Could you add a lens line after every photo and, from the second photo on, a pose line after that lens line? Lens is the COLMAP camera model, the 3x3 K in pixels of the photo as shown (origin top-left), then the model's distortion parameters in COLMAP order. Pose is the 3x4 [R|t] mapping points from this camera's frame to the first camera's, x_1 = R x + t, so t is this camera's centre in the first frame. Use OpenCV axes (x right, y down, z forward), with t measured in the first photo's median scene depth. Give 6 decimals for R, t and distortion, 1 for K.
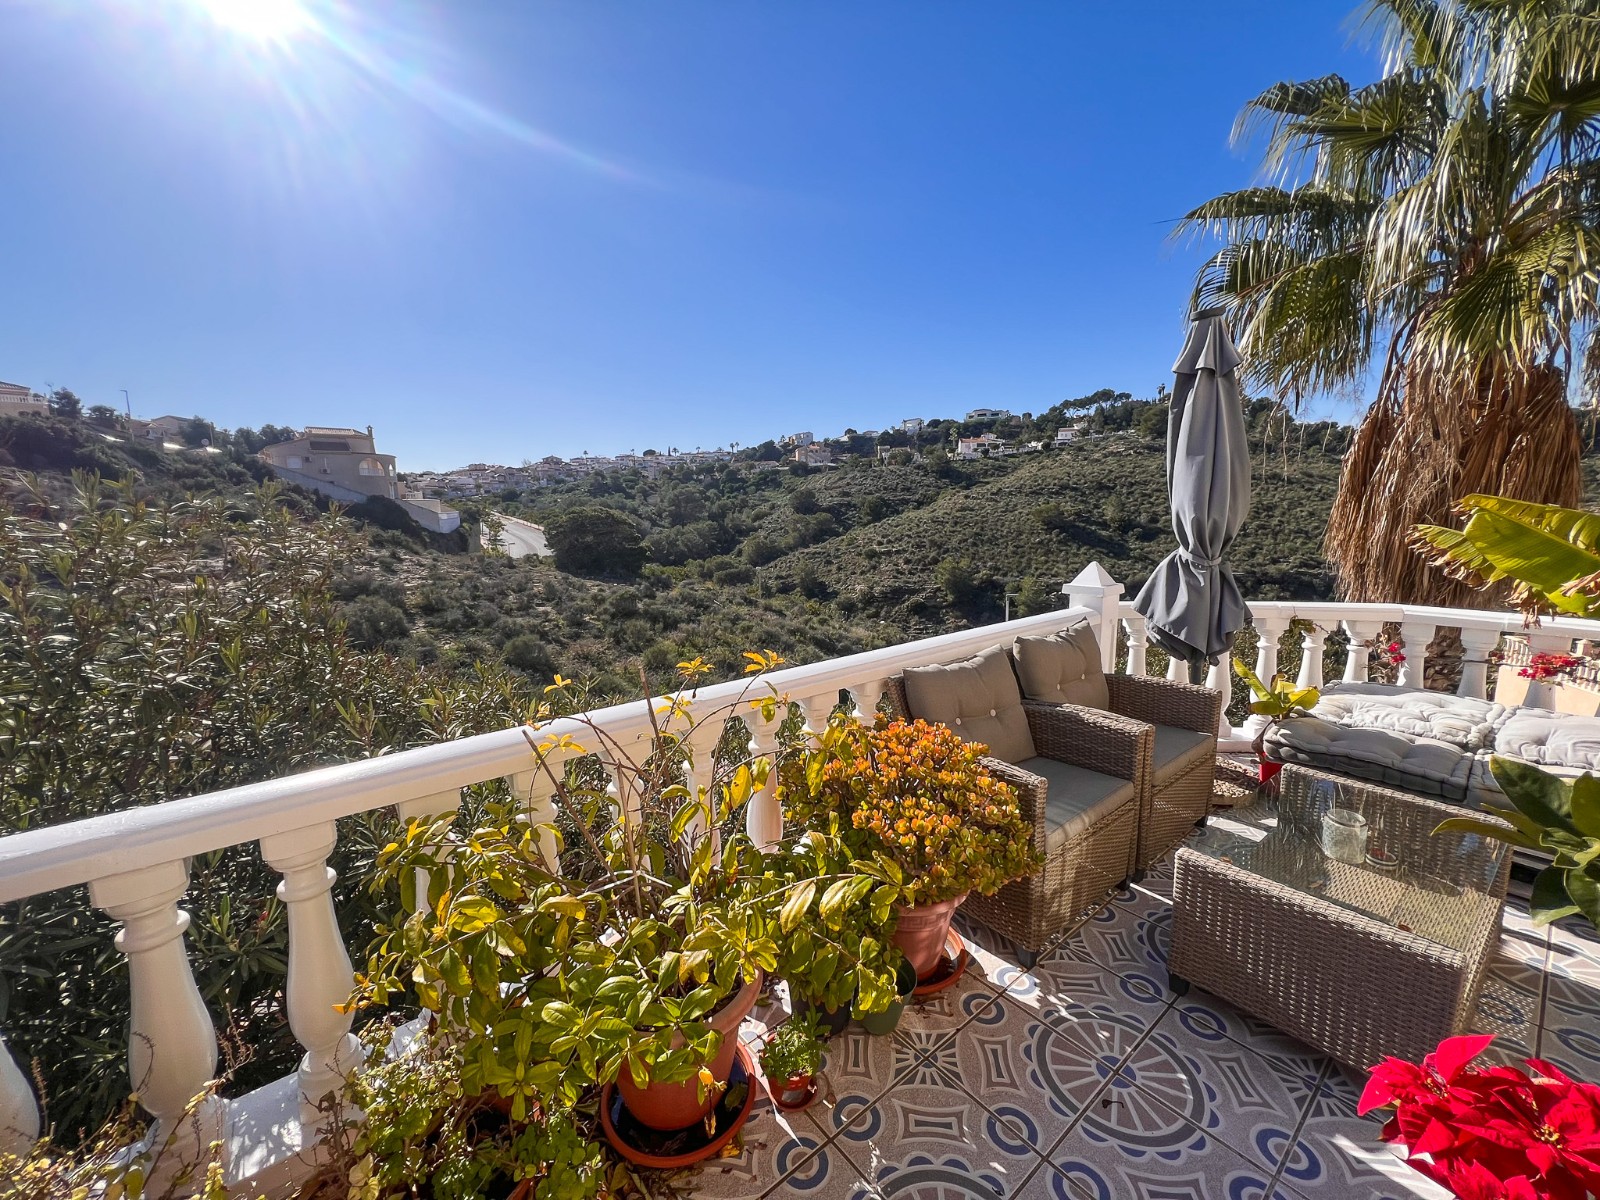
lens RADIAL K [[630.1, 0, 796.8], [0, 630.1, 601.2], [0, 0, 1]] dist [-0.002564, -0.000328]
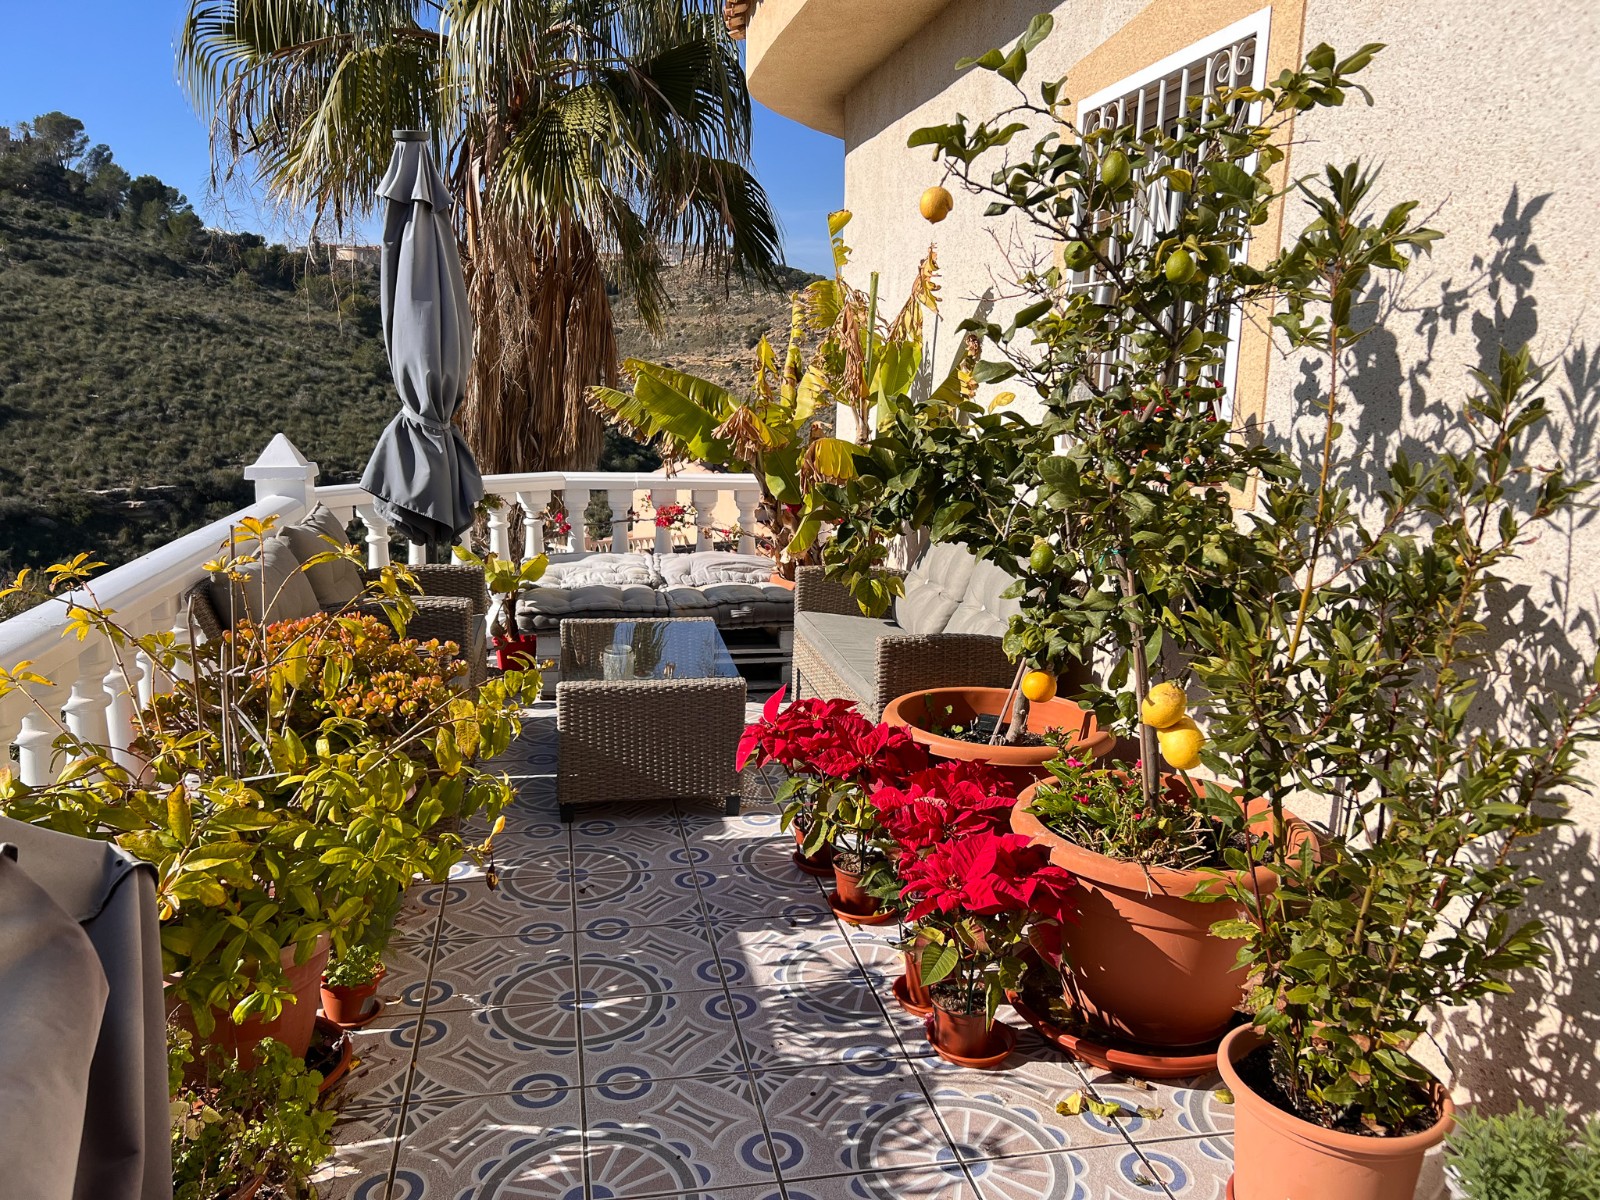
lens RADIAL K [[1212.8, 0, 800.7], [0, 1212.8, 600.5], [0, 0, 1]] dist [-0.034372, -0.006262]
pose [[0.448876, -0.136107, 0.883168, -0.599412], [0.096866, 0.989920, 0.103325, 0.050007], [-0.888328, 0.039169, 0.457536, -0.183416]]
